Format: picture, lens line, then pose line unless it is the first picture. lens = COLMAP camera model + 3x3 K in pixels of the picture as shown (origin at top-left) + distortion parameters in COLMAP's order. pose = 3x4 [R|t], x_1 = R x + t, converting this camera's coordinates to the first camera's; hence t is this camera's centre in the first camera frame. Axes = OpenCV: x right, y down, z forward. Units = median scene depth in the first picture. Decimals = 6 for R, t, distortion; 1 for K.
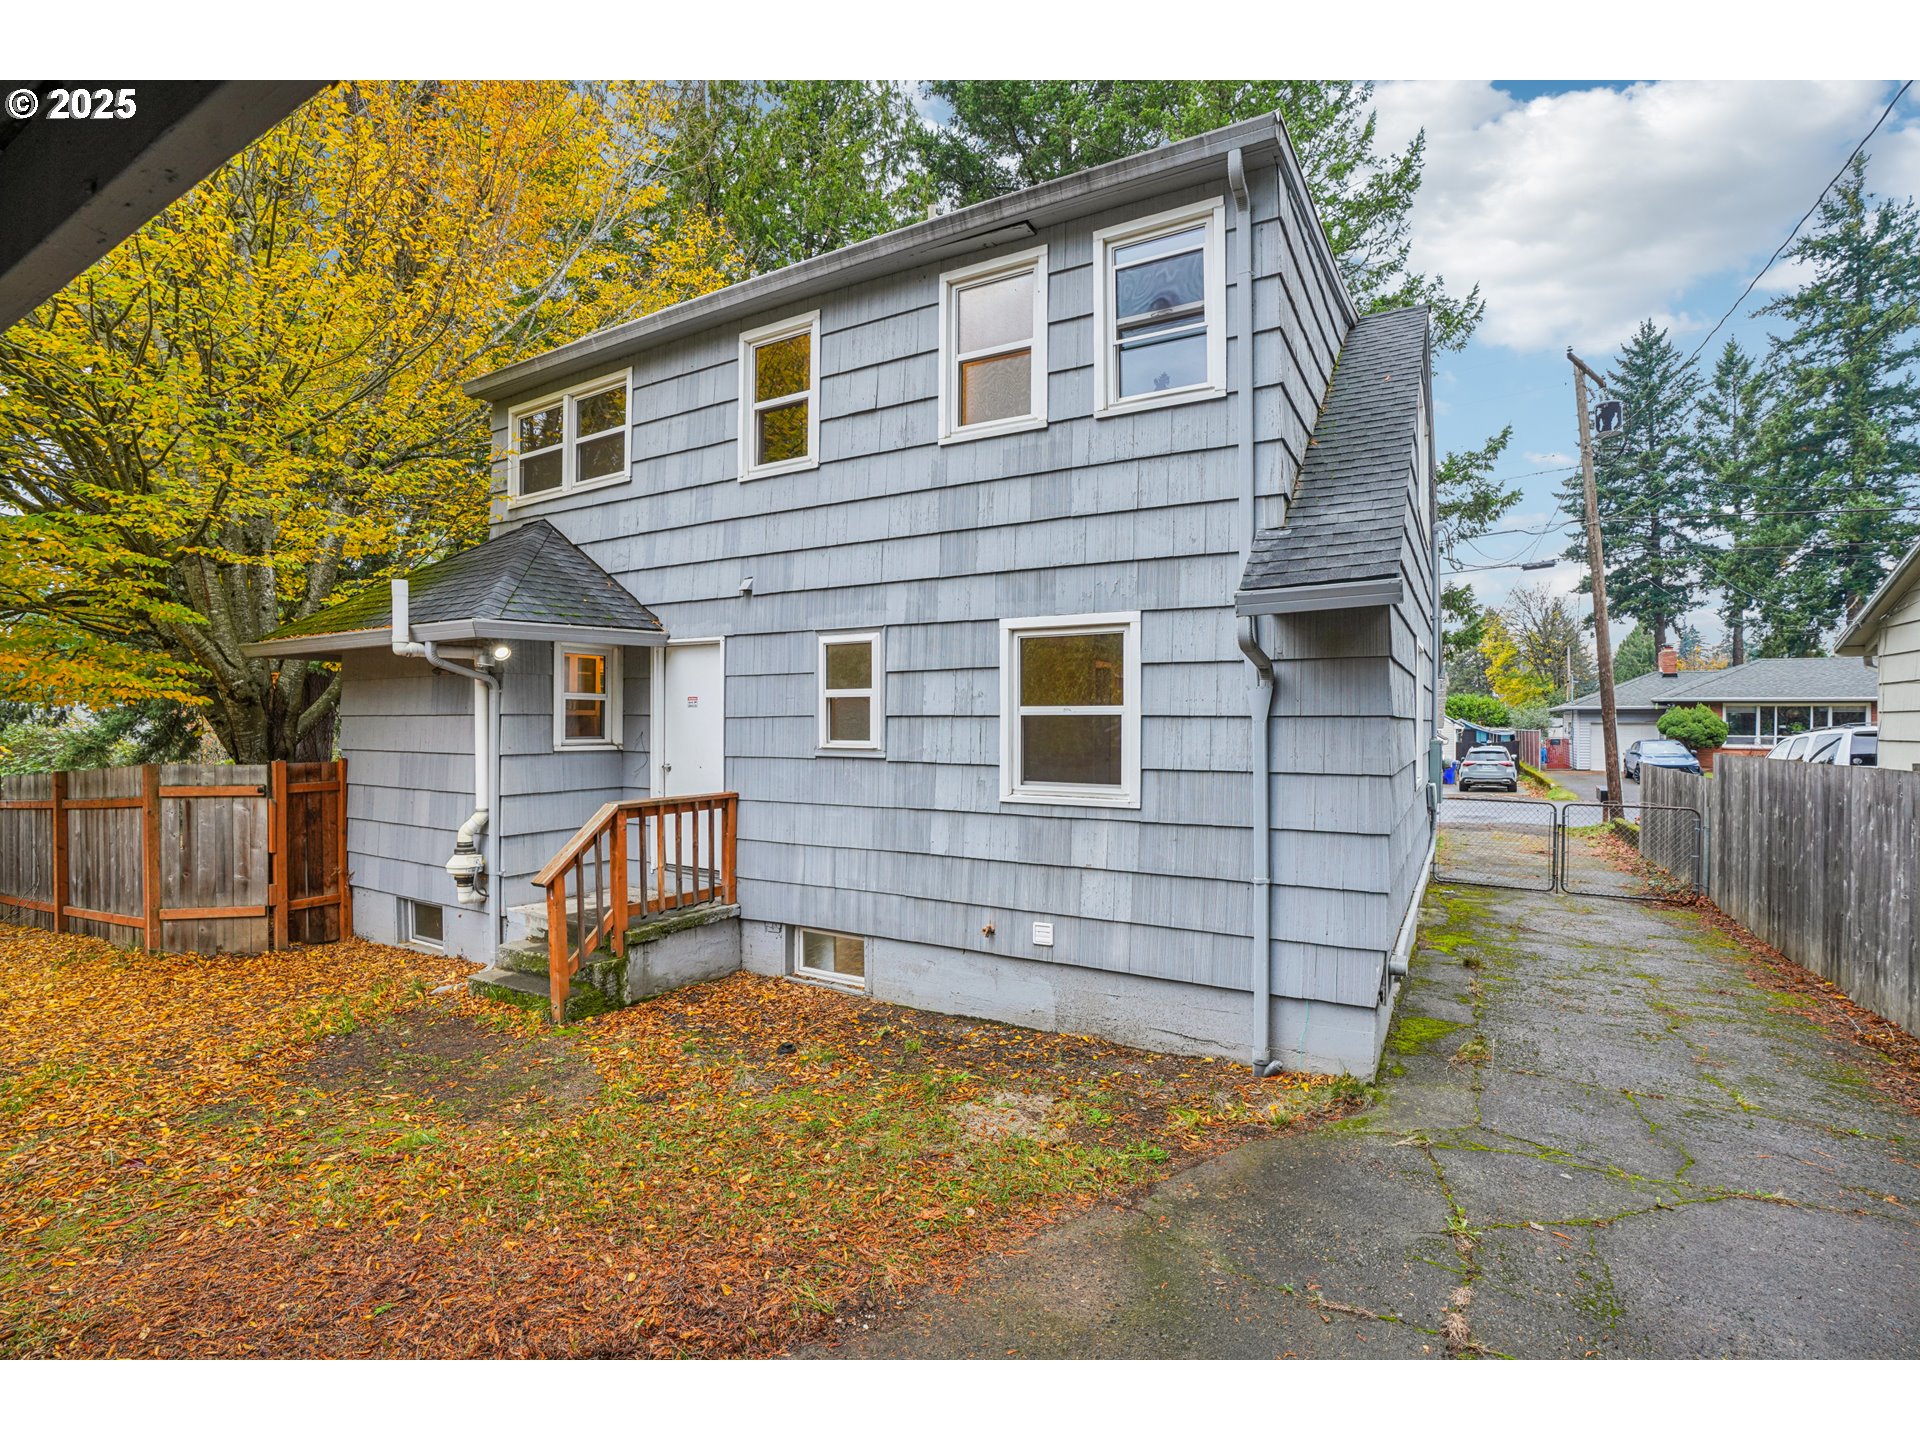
lens RADIAL K [[885.6, 0, 966.6], [0, 885.6, 734.9], [0, 0, 1]] dist [-0.062521, 0.019089]
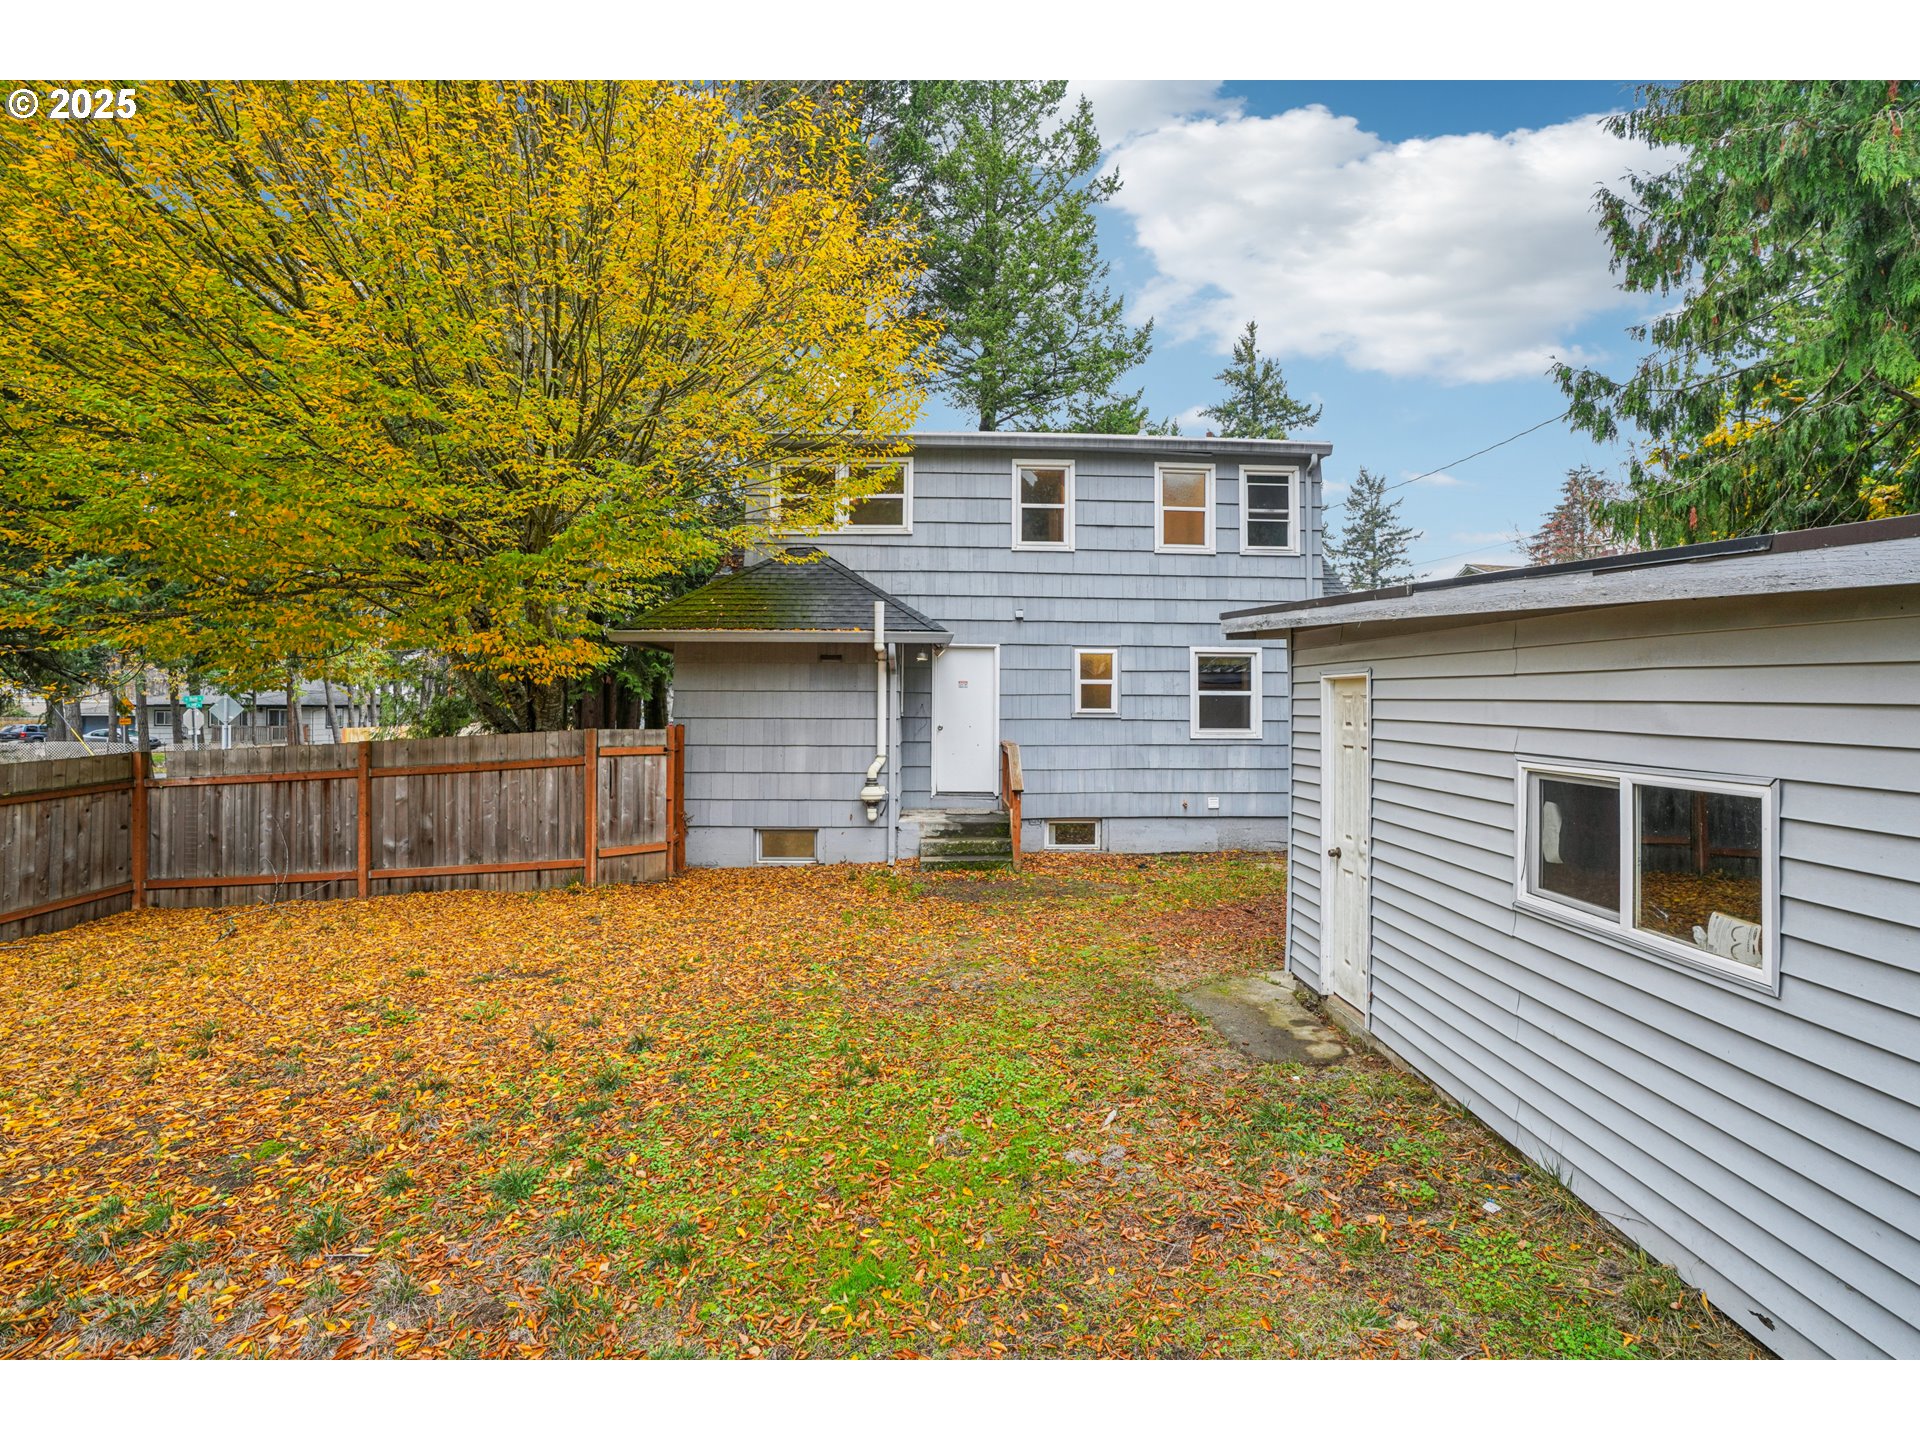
lens RADIAL K [[894.6, 0, 965.2], [0, 894.6, 714.9], [0, 0, 1]] dist [-0.072271, 0.031578]
pose [[0.850247, -0.004100, 0.526368, -1.276751], [0.003187, 0.999991, 0.002641, 0.013185], [-0.526374, -0.000568, 0.850253, -0.383262]]
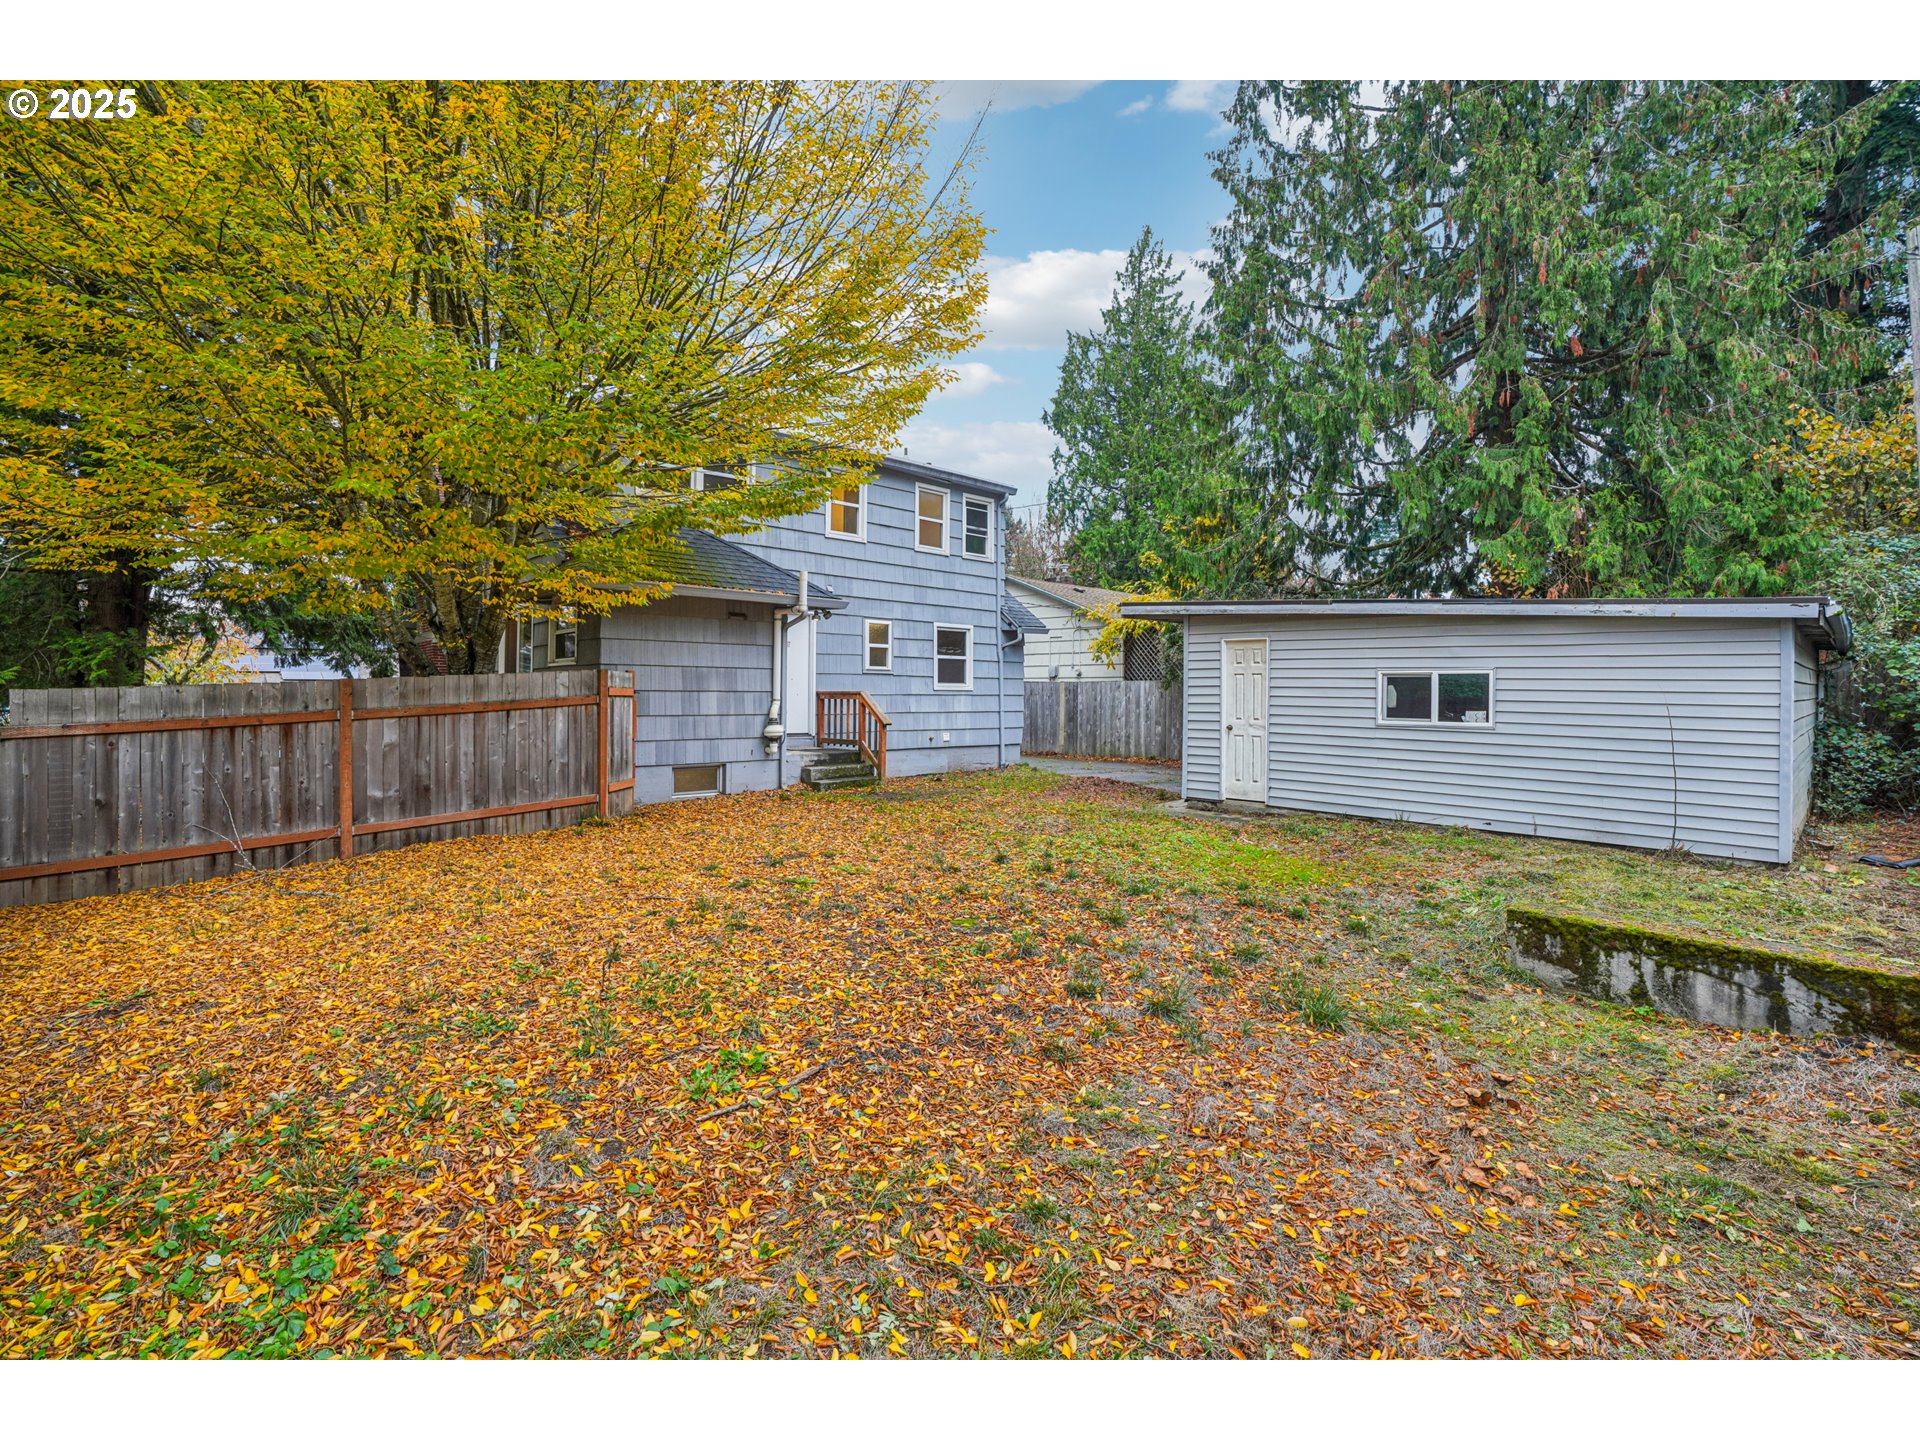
lens RADIAL K [[894.6, 0, 965.2], [0, 894.6, 714.9], [0, 0, 1]] dist [-0.072271, 0.031578]
pose [[0.285715, -0.022097, 0.958060, -2.250887], [0.002596, 0.999748, 0.022284, 0.079794], [-0.958311, -0.003880, 0.285701, 0.115348]]
